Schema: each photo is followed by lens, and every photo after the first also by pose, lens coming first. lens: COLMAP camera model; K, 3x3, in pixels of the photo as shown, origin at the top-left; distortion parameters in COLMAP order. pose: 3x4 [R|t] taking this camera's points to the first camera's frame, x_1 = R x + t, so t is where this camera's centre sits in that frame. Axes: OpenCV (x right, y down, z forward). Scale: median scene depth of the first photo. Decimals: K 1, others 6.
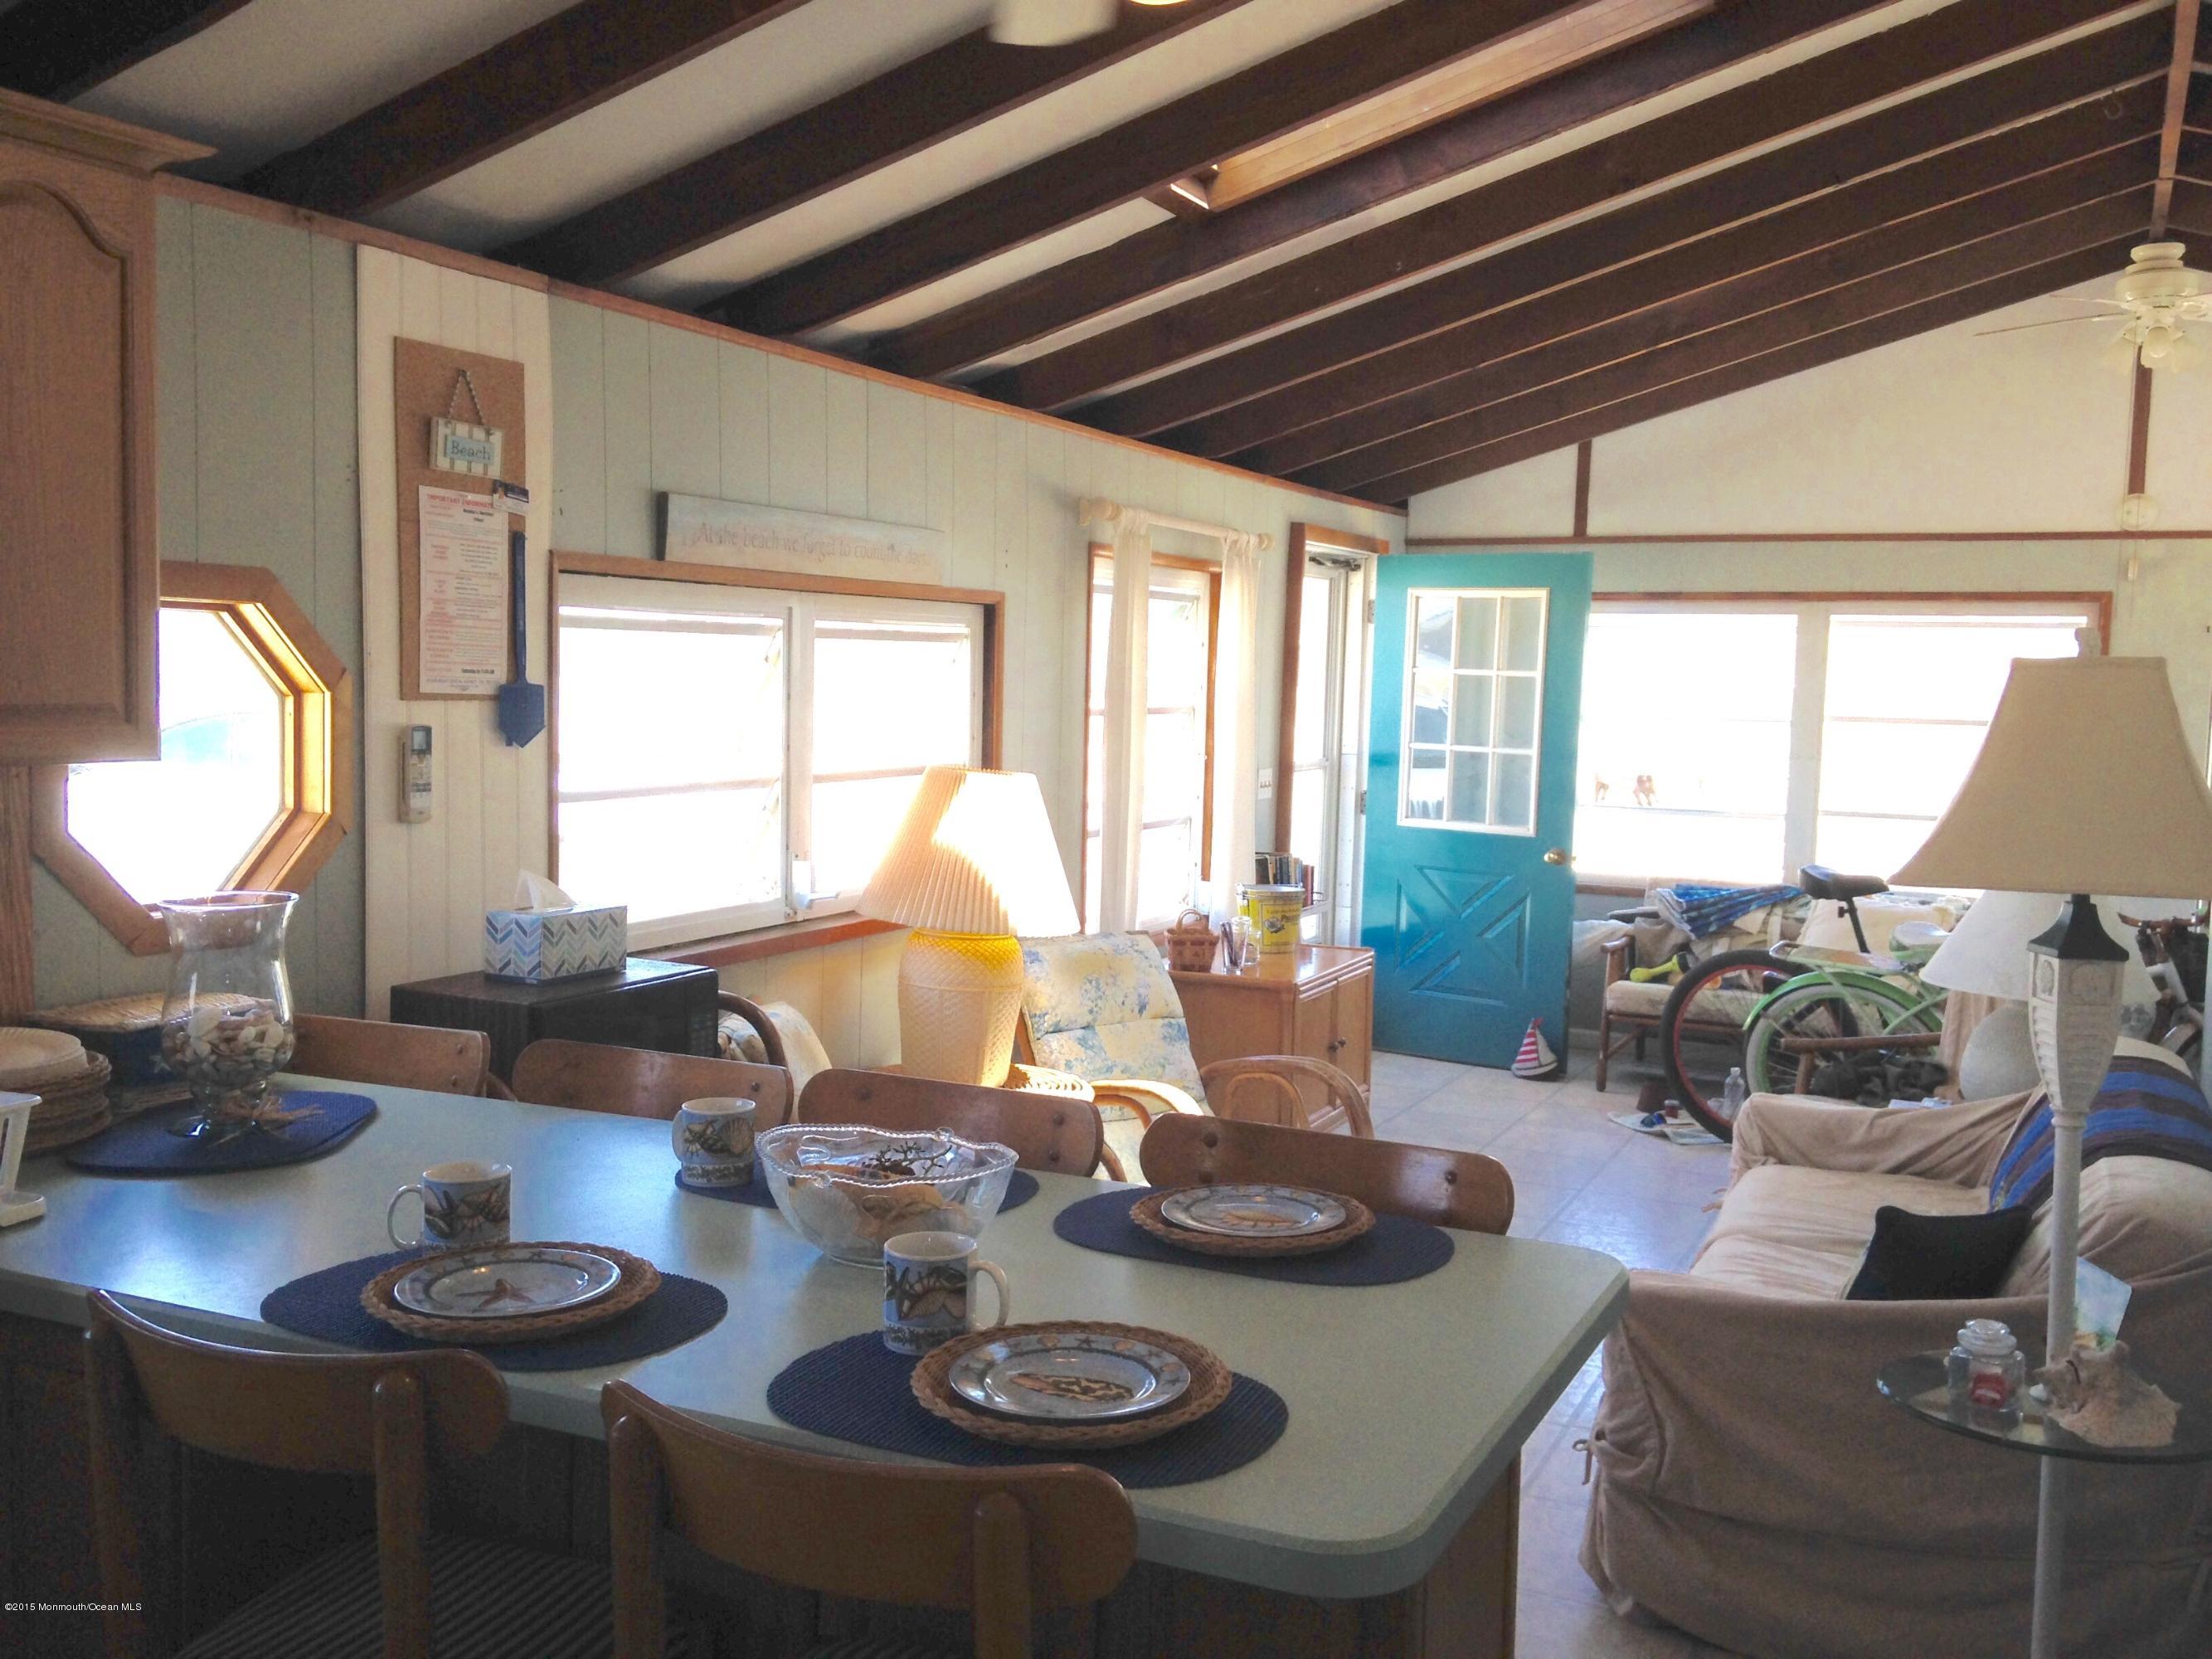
lens RADIAL K [[2048.2, 0, 1118.7], [0, 2048.2, 814.9], [0, 0, 1]] dist [0.082433, 0.000000]
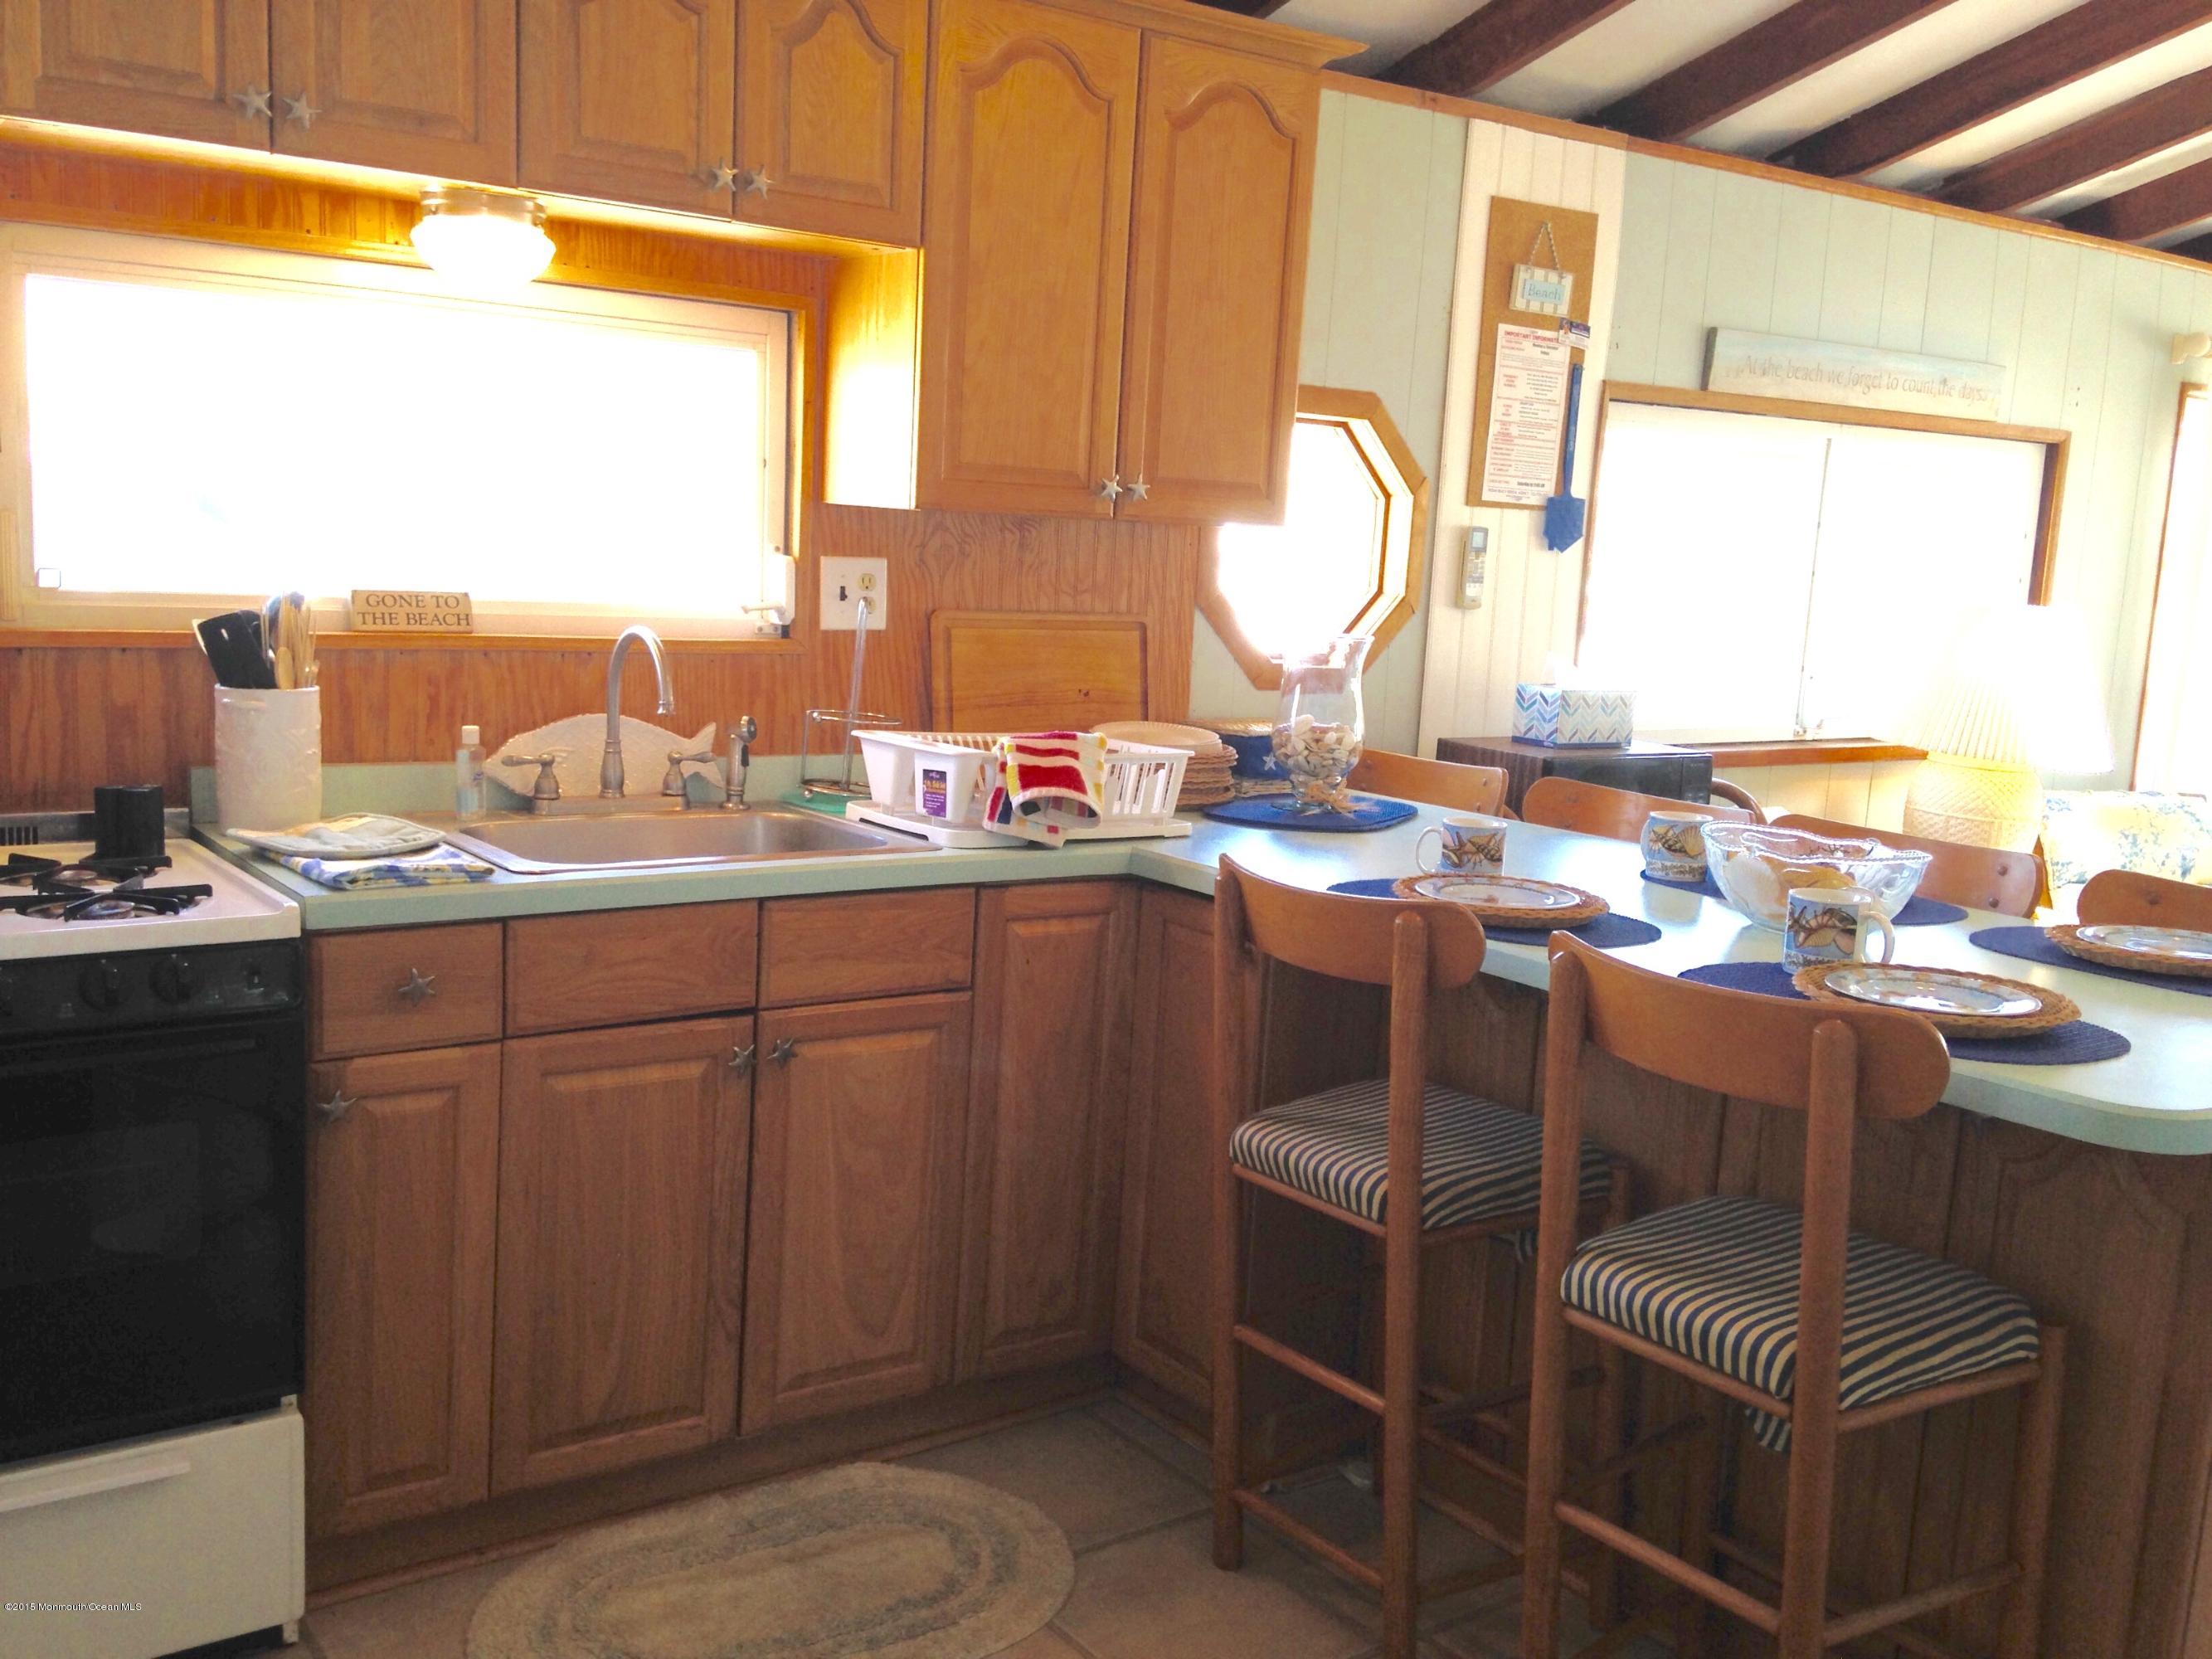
lens RADIAL K [[2048.2, 0, 1084.8], [0, 2048.2, 834.1], [0, 0, 1]] dist [0.082433, 0.000000]
pose [[0.865605, 0.100037, -0.490634, 0.067236], [-0.071674, 0.994504, 0.076322, 0.059260], [0.495572, -0.030899, 0.868017, -0.153583]]
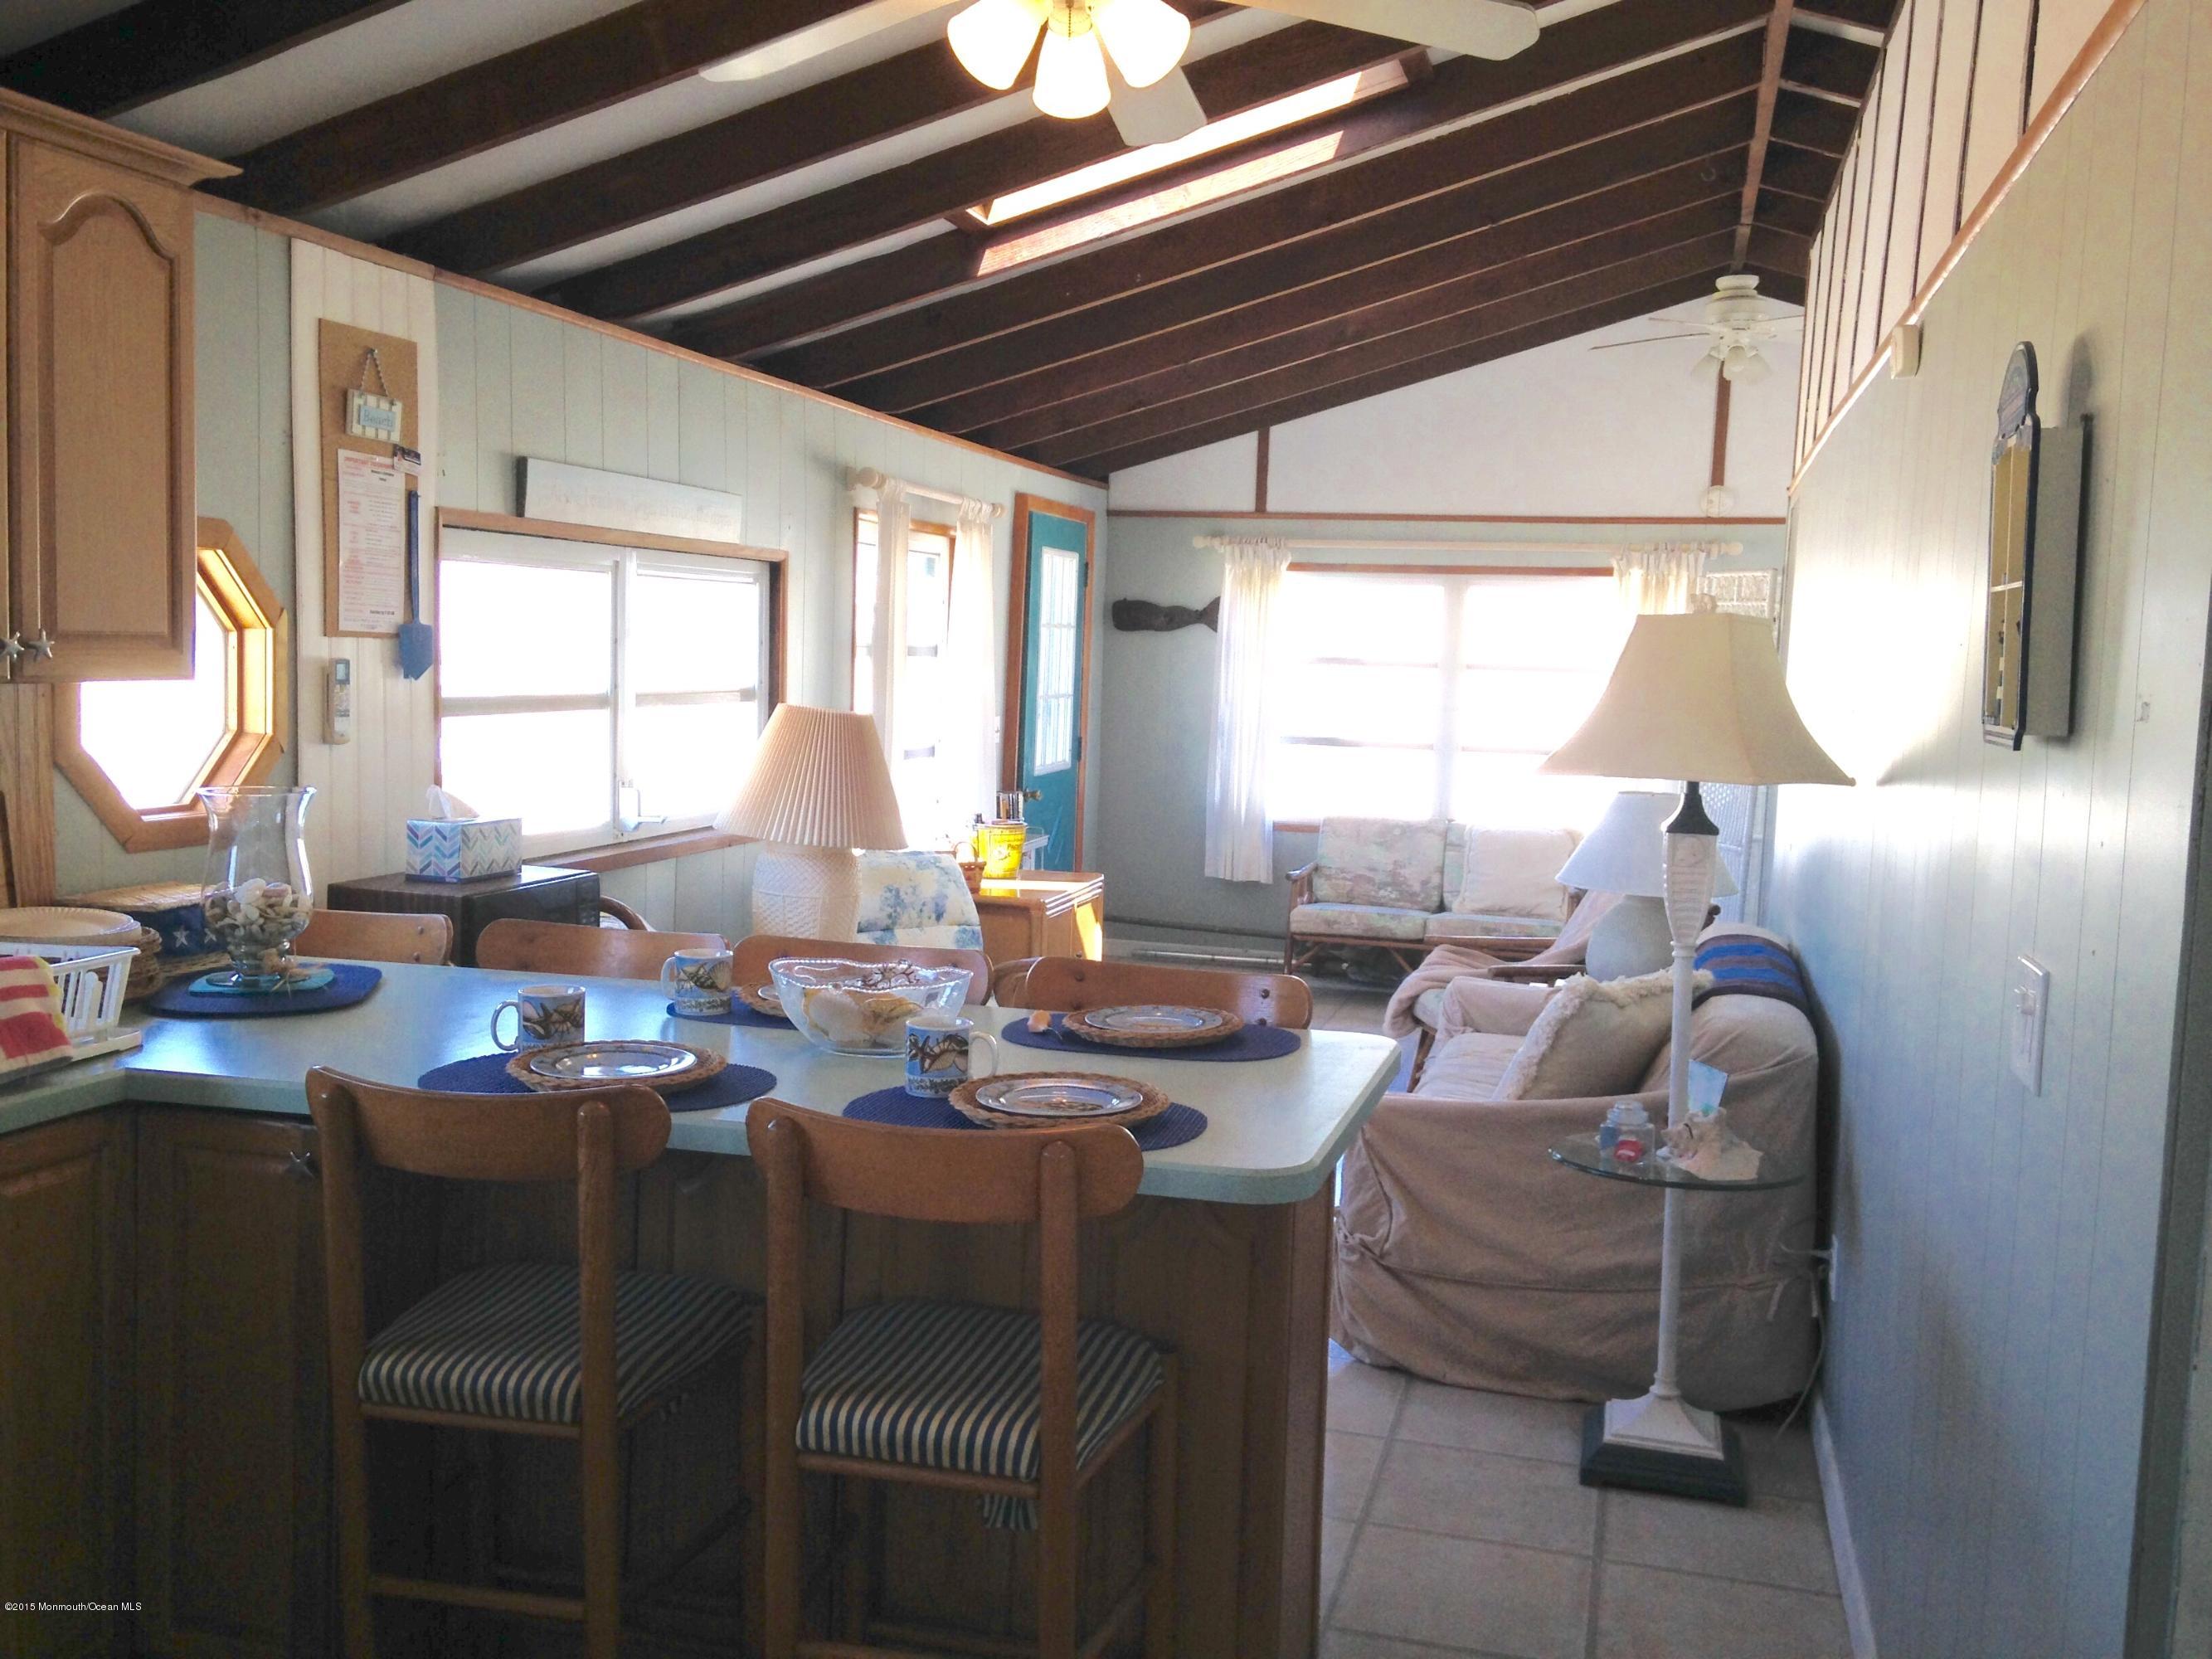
lens RADIAL K [[2048.2, 0, 1118.3], [0, 2048.2, 813.6], [0, 0, 1]] dist [0.082433, 0.000000]
pose [[0.984893, -0.003776, 0.173120, -0.113453], [0.000946, 0.999865, 0.016427, 0.023925], [-0.173159, -0.016015, 0.984764, -0.207607]]
